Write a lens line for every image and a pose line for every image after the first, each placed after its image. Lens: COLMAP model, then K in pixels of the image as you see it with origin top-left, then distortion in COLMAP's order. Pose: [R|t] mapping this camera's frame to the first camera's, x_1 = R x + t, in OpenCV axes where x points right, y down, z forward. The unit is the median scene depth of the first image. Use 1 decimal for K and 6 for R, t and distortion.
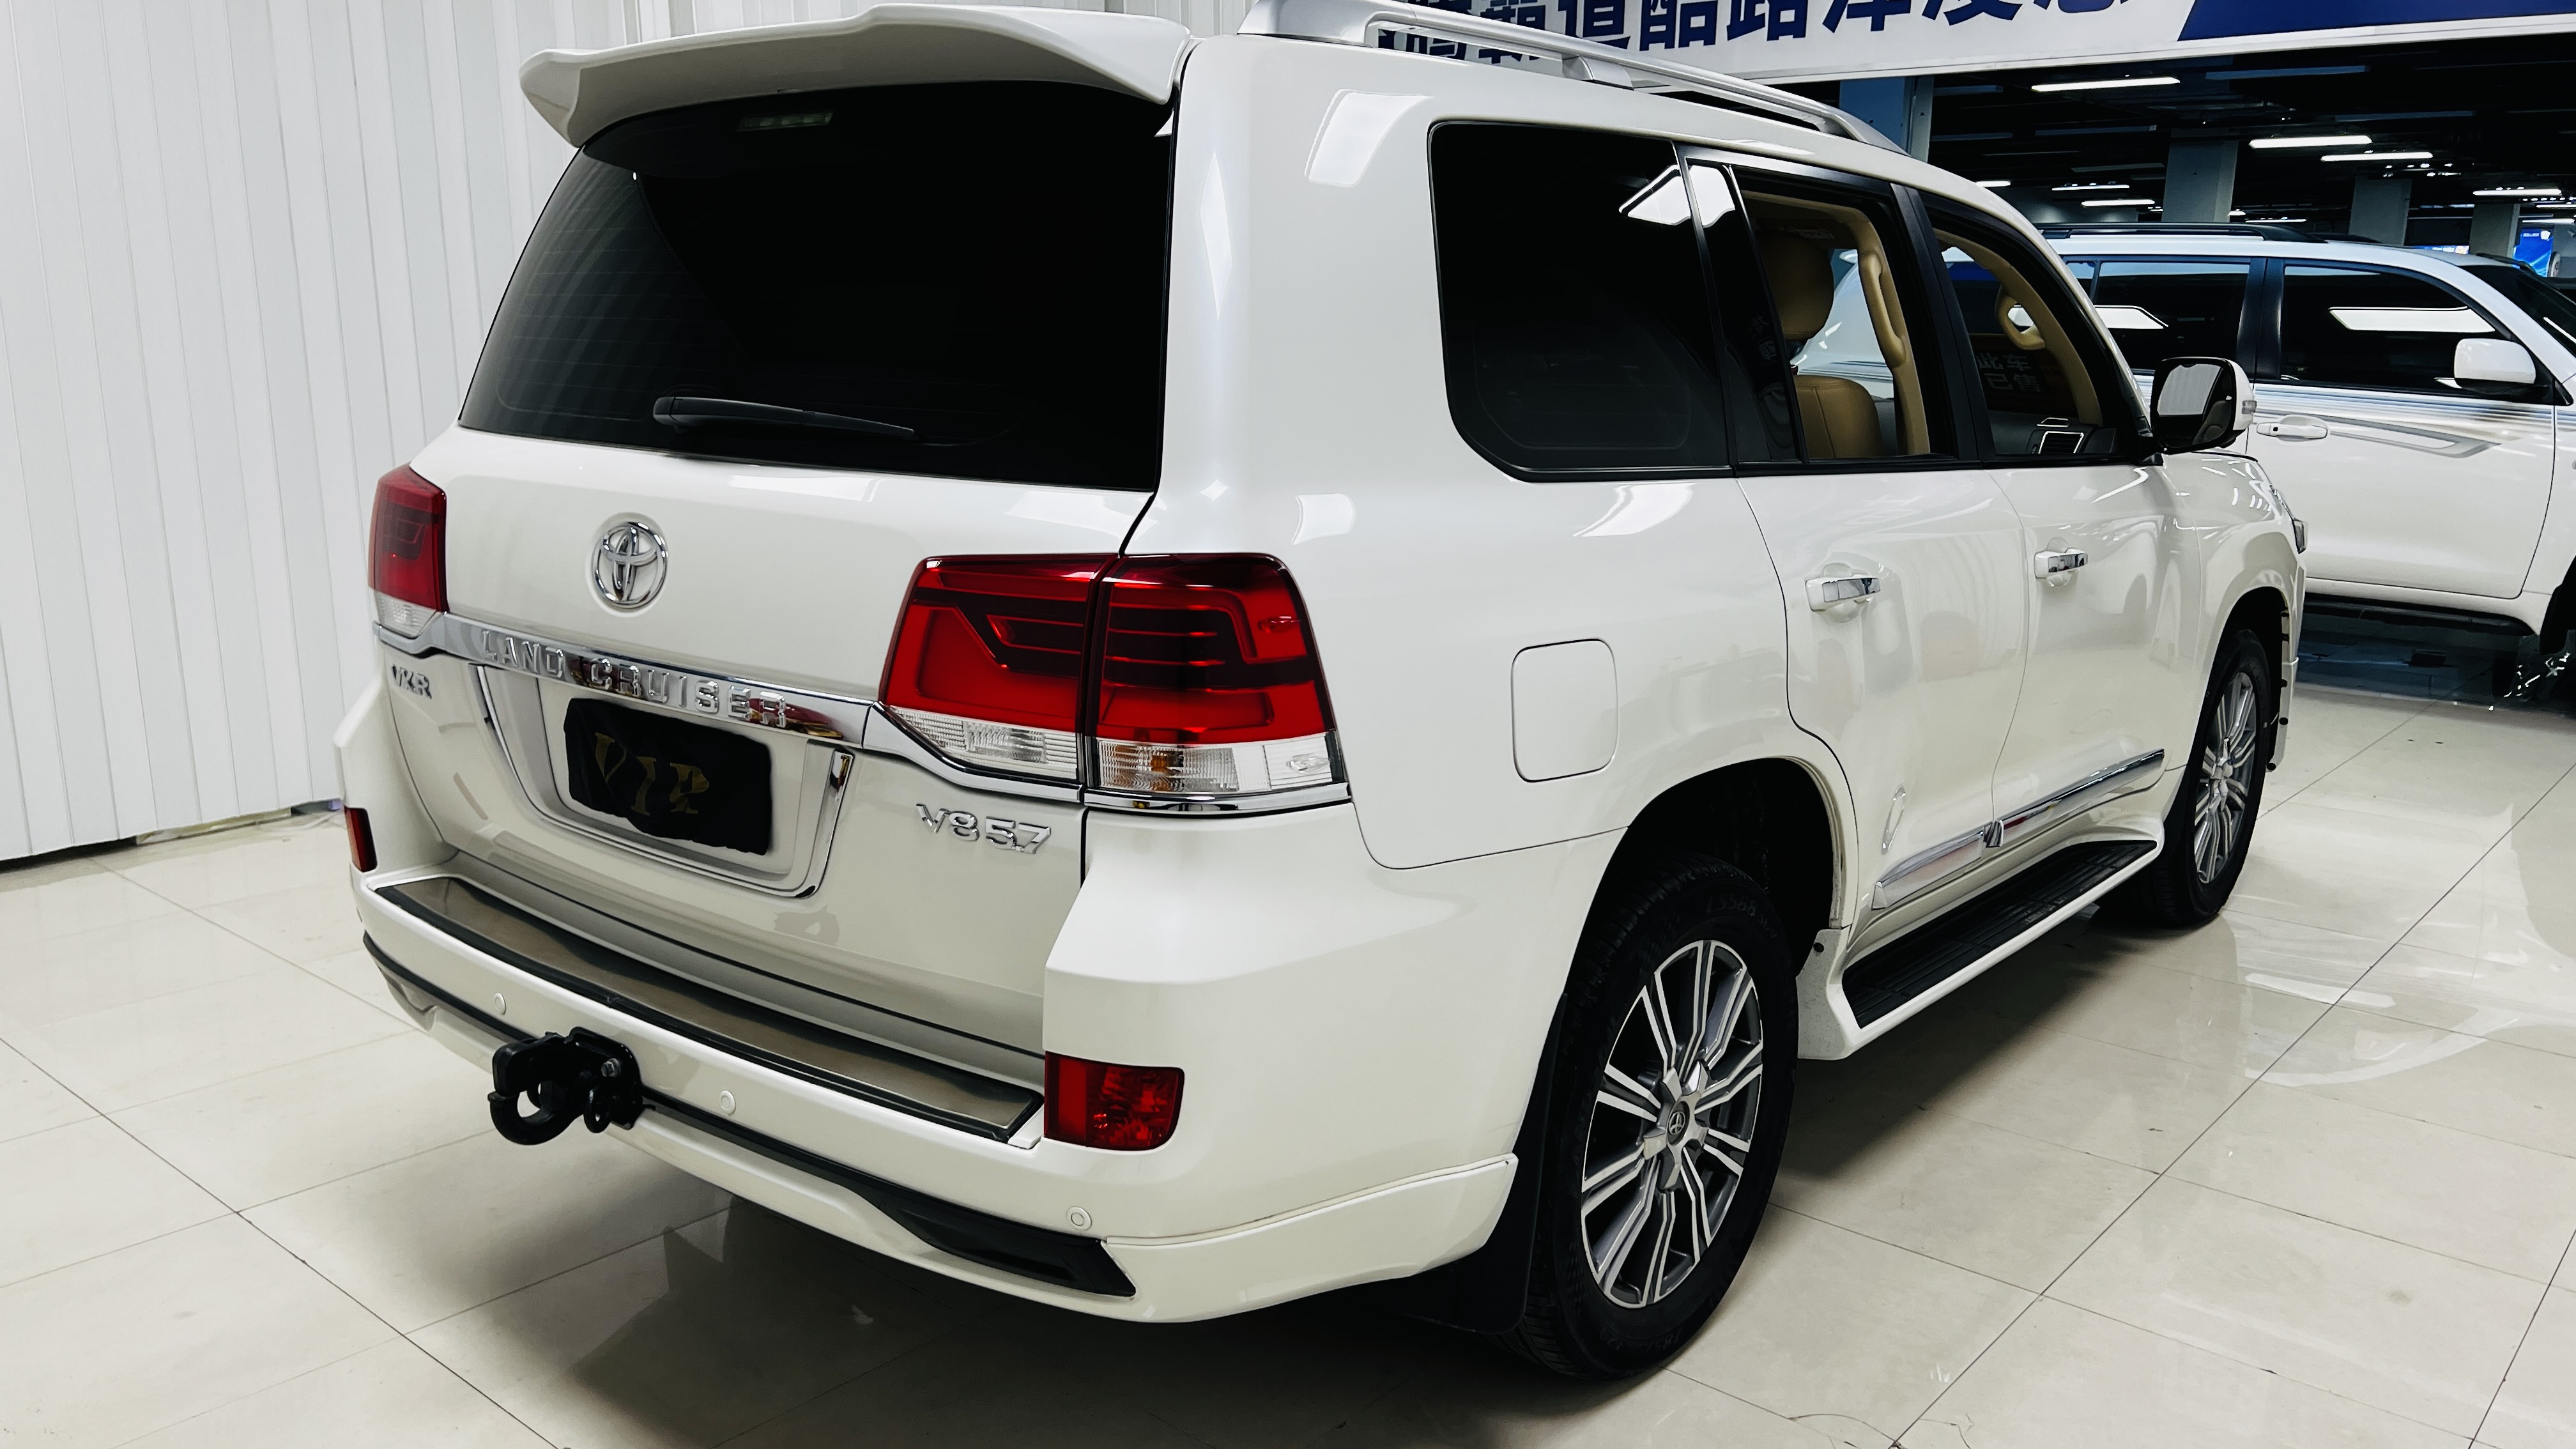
lens RADIAL K [[1941.0, 0, 1288.0], [0, 1941.0, 724.5], [0, 0, 1]] dist [0.035157, -0.000352]
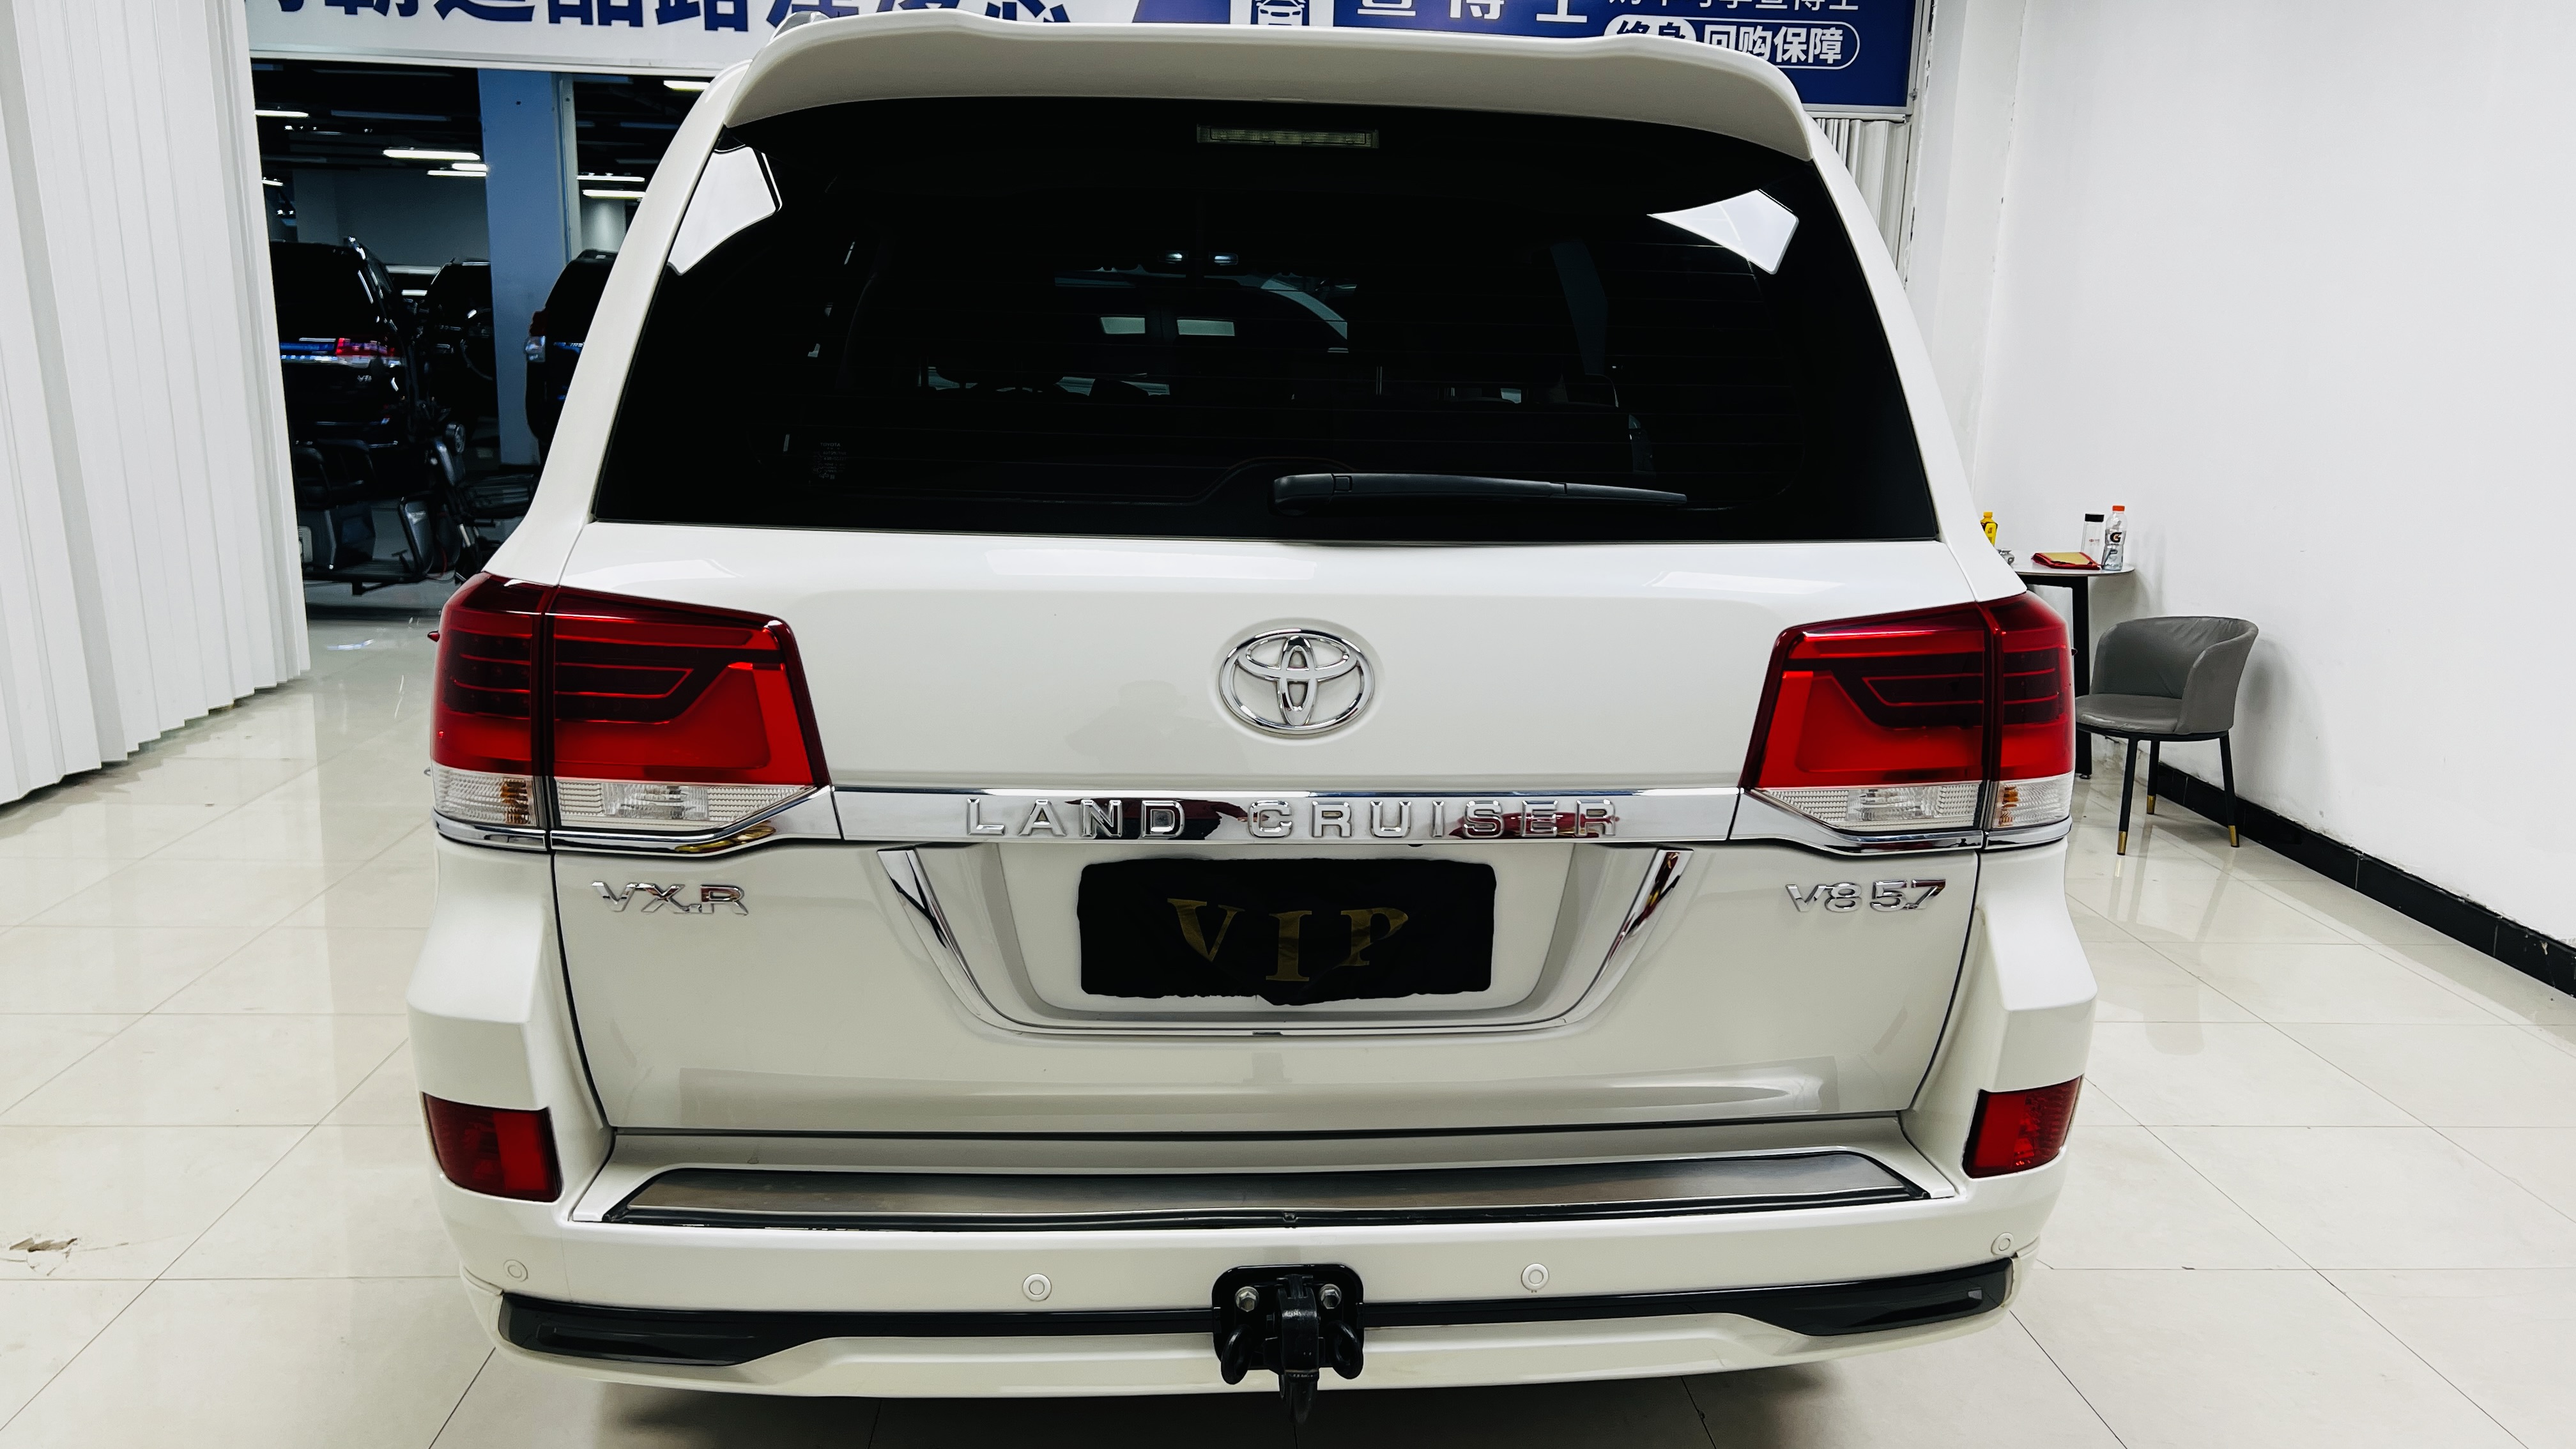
lens RADIAL K [[1941.0, 0, 1288.0], [0, 1941.0, 724.5], [0, 0, 1]] dist [0.035157, -0.000352]
pose [[0.721061, -0.139414, 0.678701, -0.888775], [0.133903, 0.989120, 0.060918, -0.113485], [-0.679810, 0.046954, 0.731884, 0.410308]]
